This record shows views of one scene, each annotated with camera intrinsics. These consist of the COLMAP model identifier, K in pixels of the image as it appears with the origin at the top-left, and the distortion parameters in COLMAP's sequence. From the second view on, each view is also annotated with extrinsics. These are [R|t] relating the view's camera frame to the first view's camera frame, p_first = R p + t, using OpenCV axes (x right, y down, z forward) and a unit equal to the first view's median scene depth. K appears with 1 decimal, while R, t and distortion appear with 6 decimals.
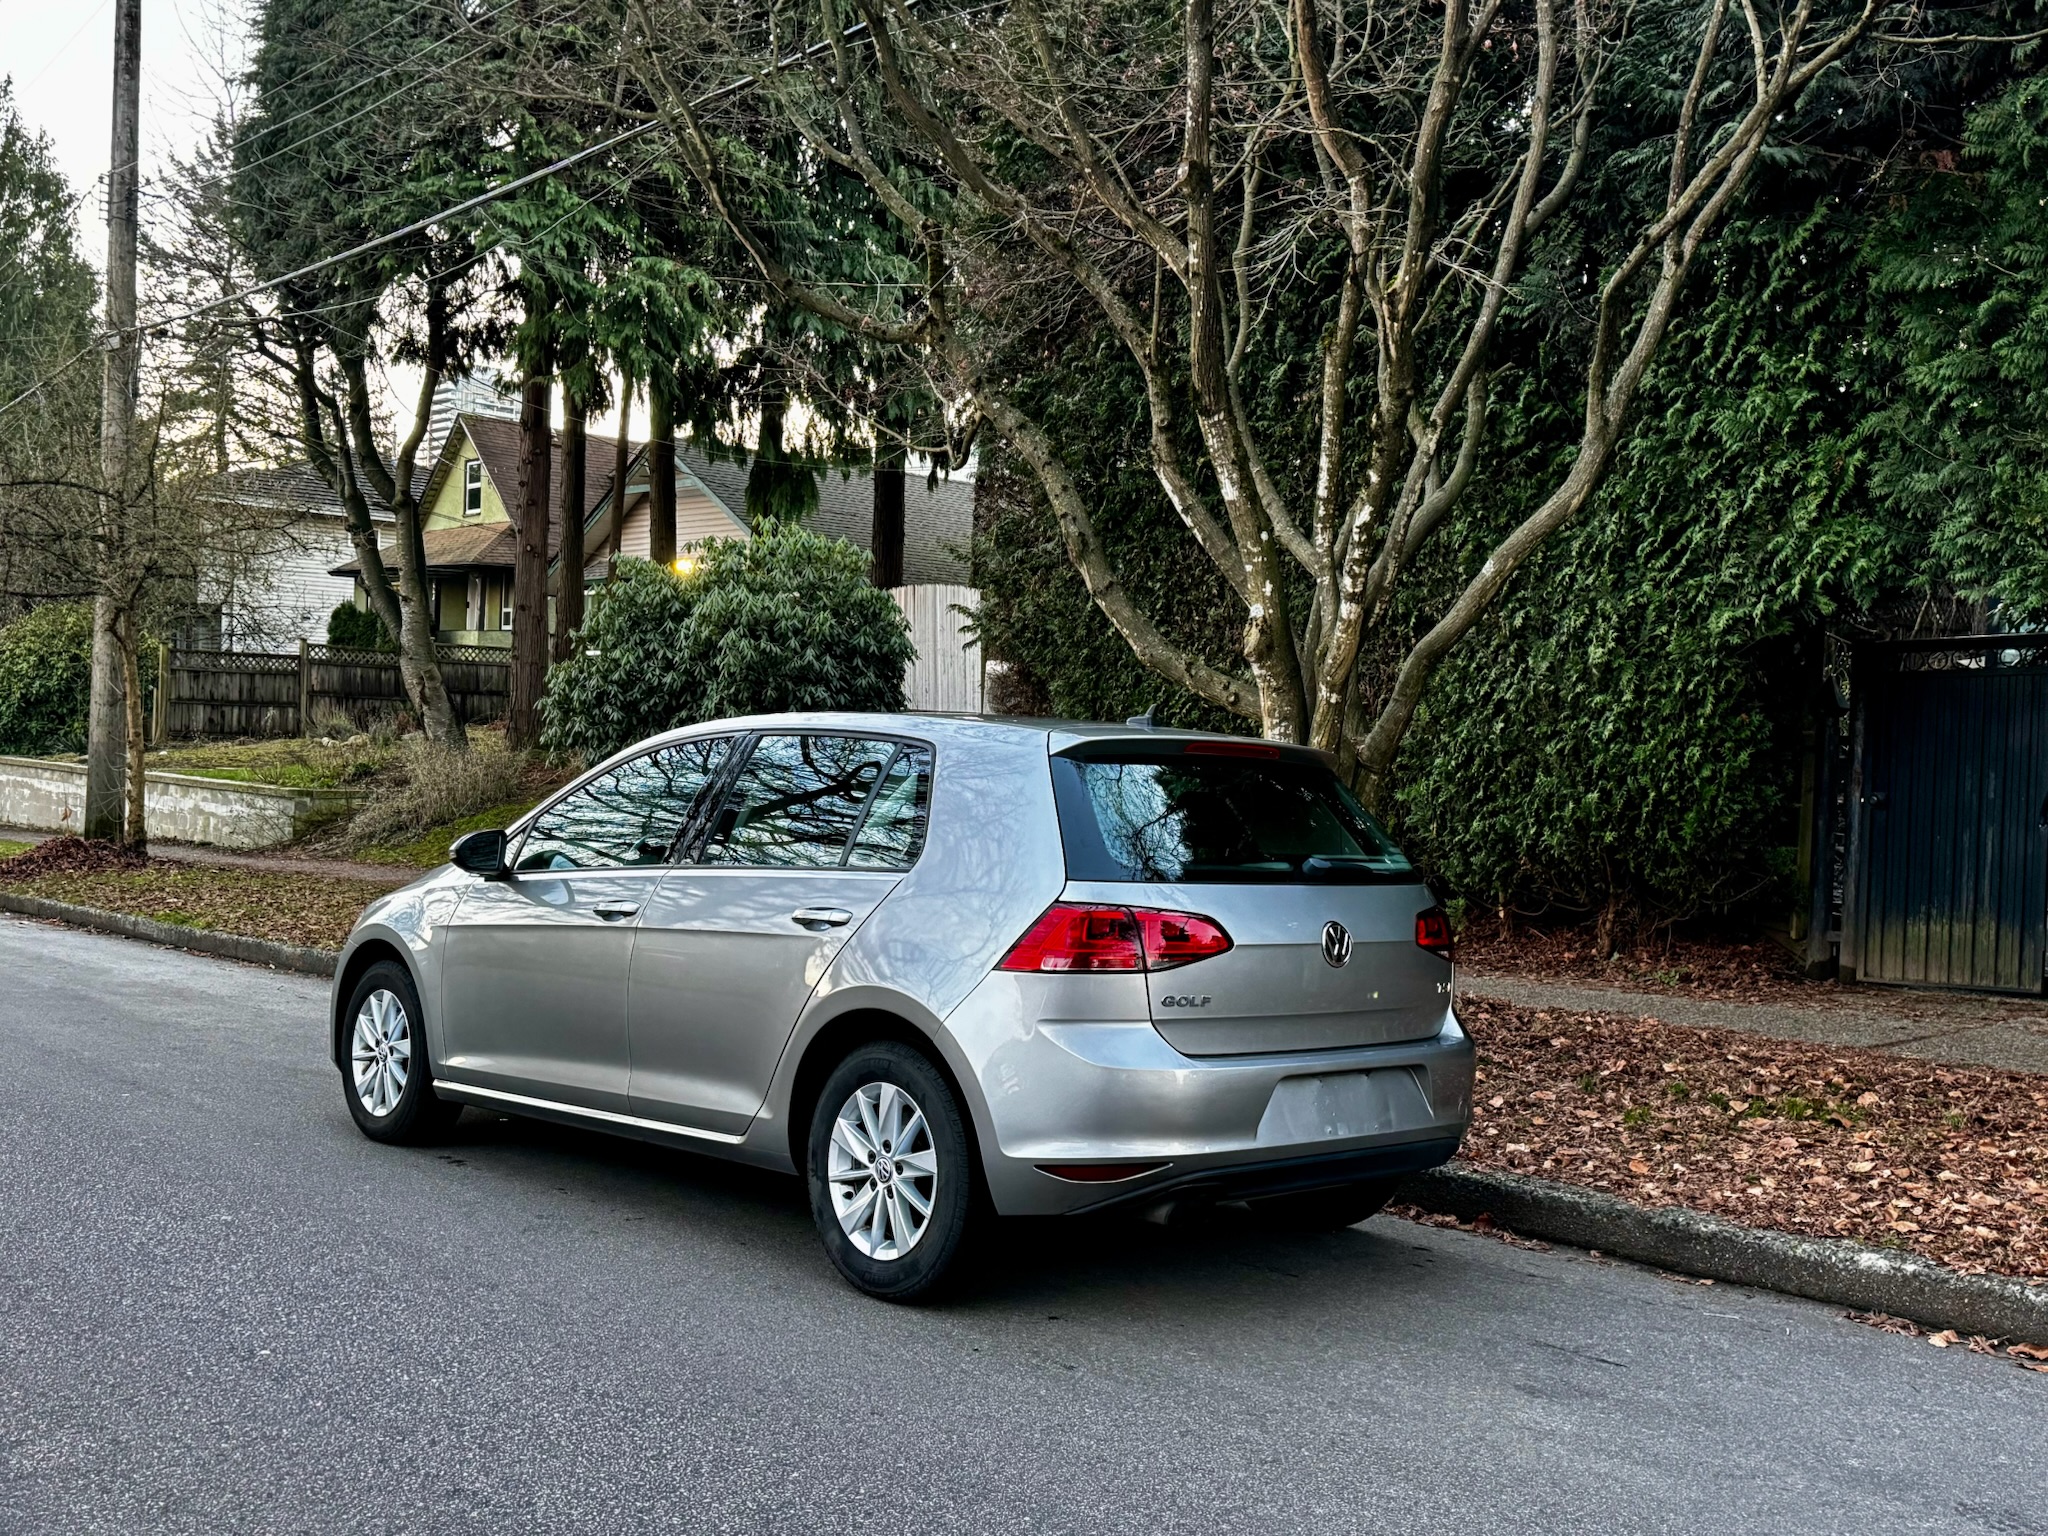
lens RADIAL K [[1998.4, 0, 1024.0], [0, 1998.4, 768.0], [0, 0, 1]] dist [0.197457, -0.399485]
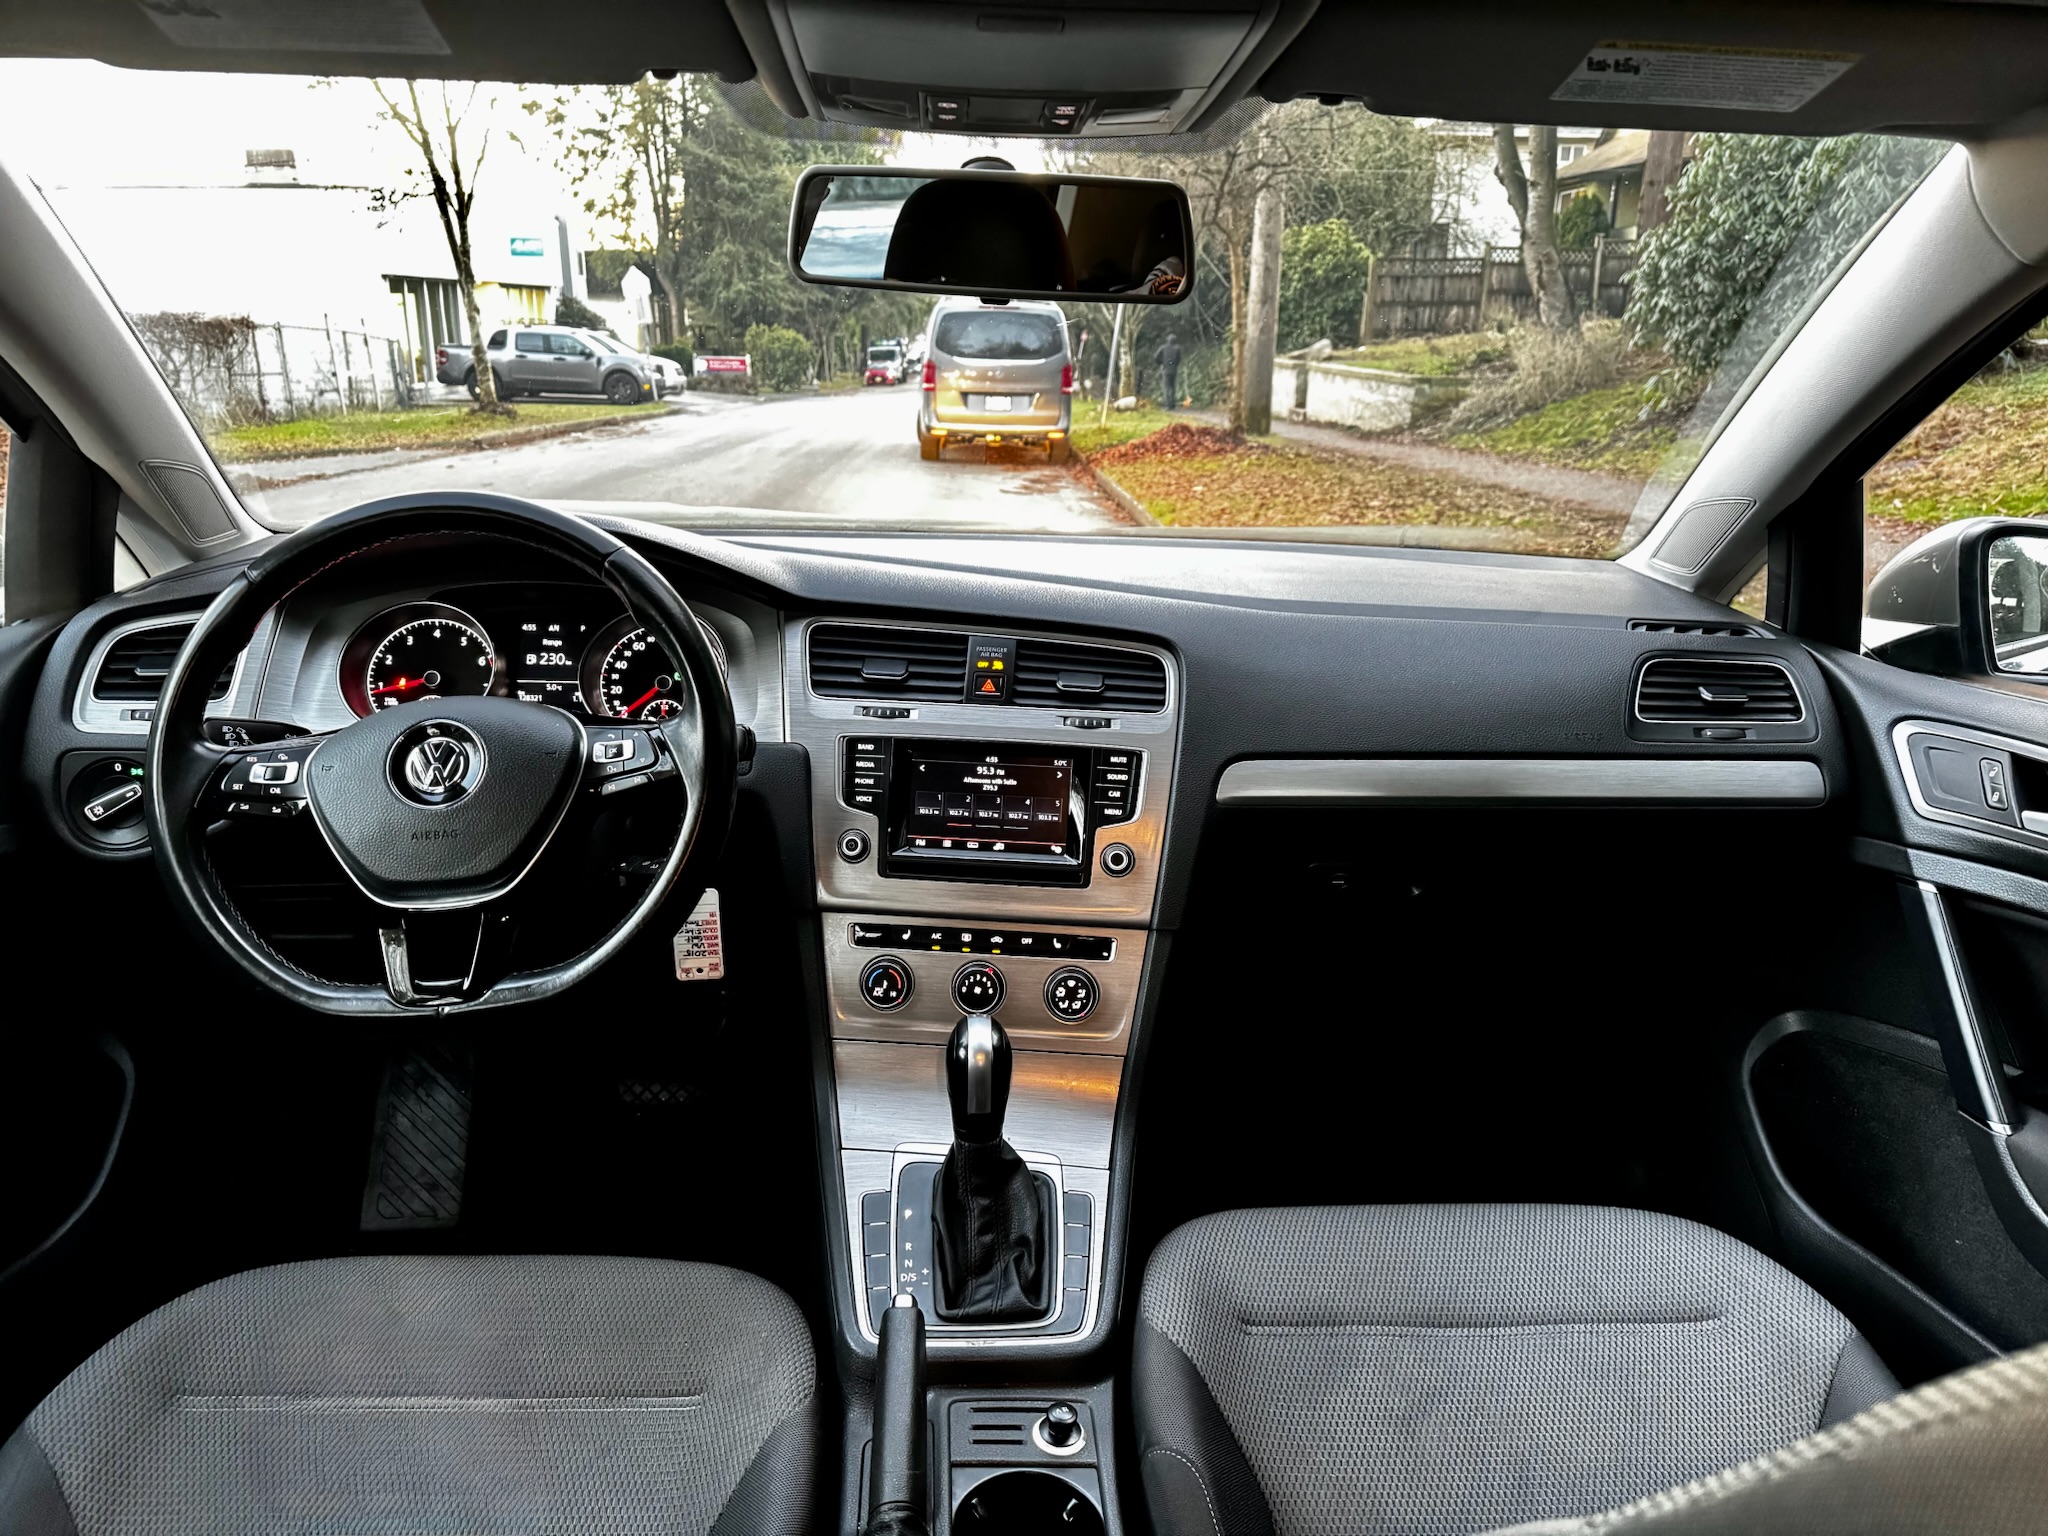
lens RADIAL K [[1463.1, 0, 1024.0], [0, 1463.1, 768.0], [0, 0, 1]] dist [0.037153, -0.041154]
pose [[0.779937, 0.150489, -0.607496, -0.010228], [0.016399, 0.965414, 0.260205, 0.005325], [0.625643, -0.212906, 0.750495, 0.272414]]
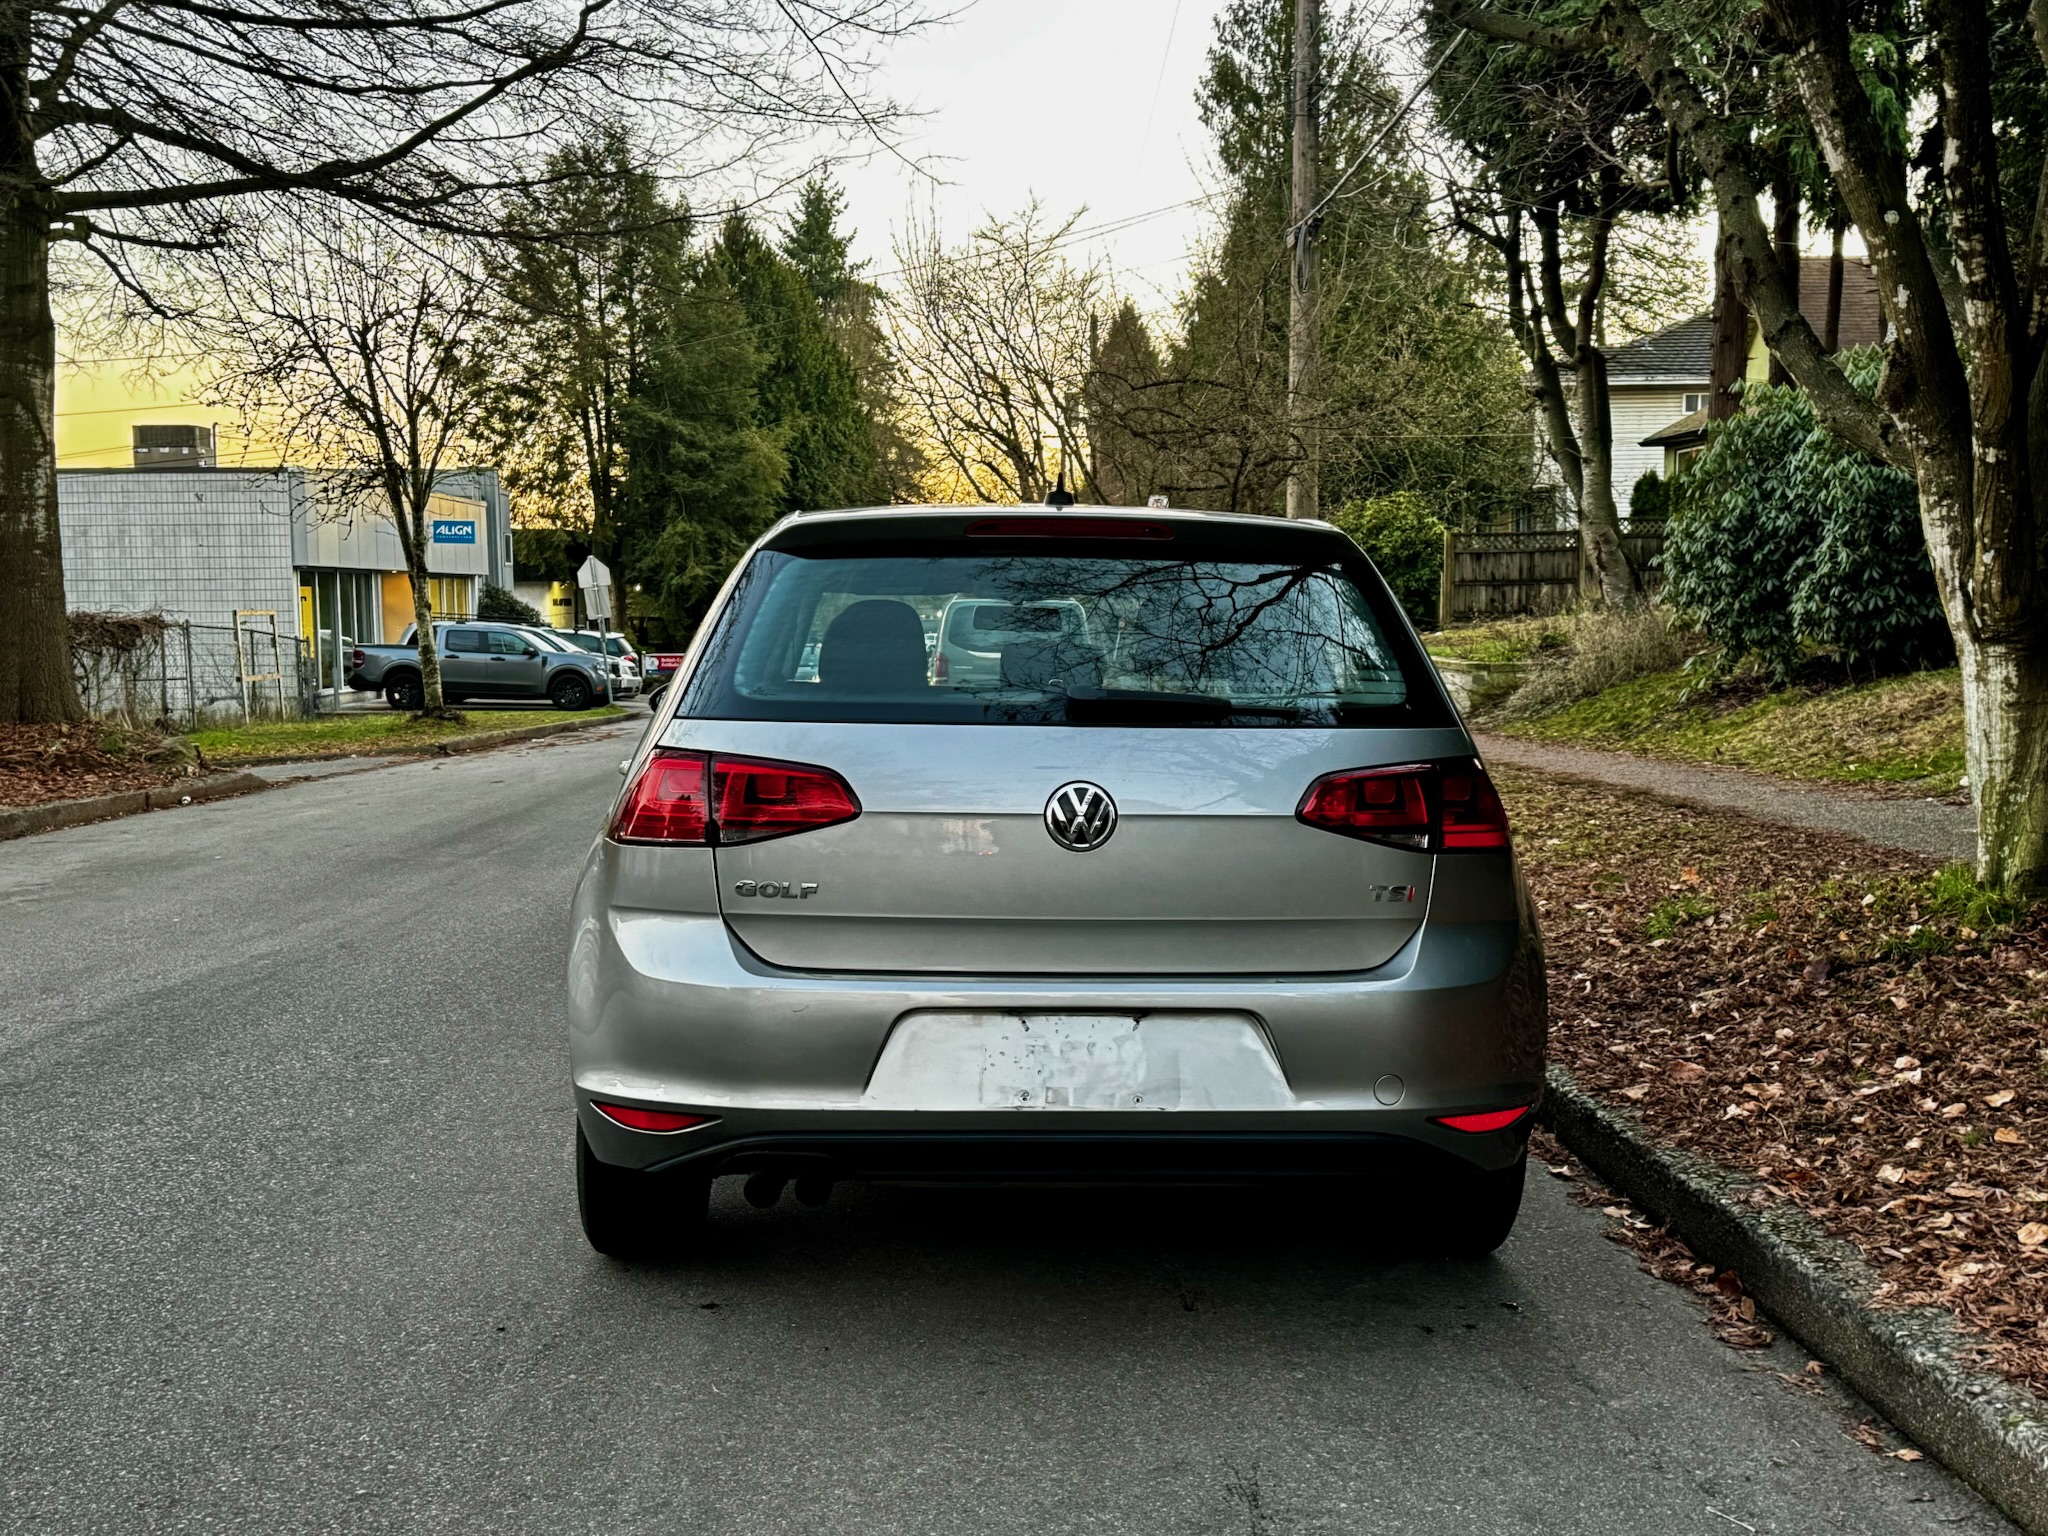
lens RADIAL K [[1998.4, 0, 1024.0], [0, 1998.4, 768.0], [0, 0, 1]] dist [0.197457, -0.399485]
pose [[0.770508, 0.007867, -0.637382, 0.126788], [0.029559, 0.998407, 0.048056, 0.009275], [0.636745, -0.055868, 0.769048, 0.112451]]
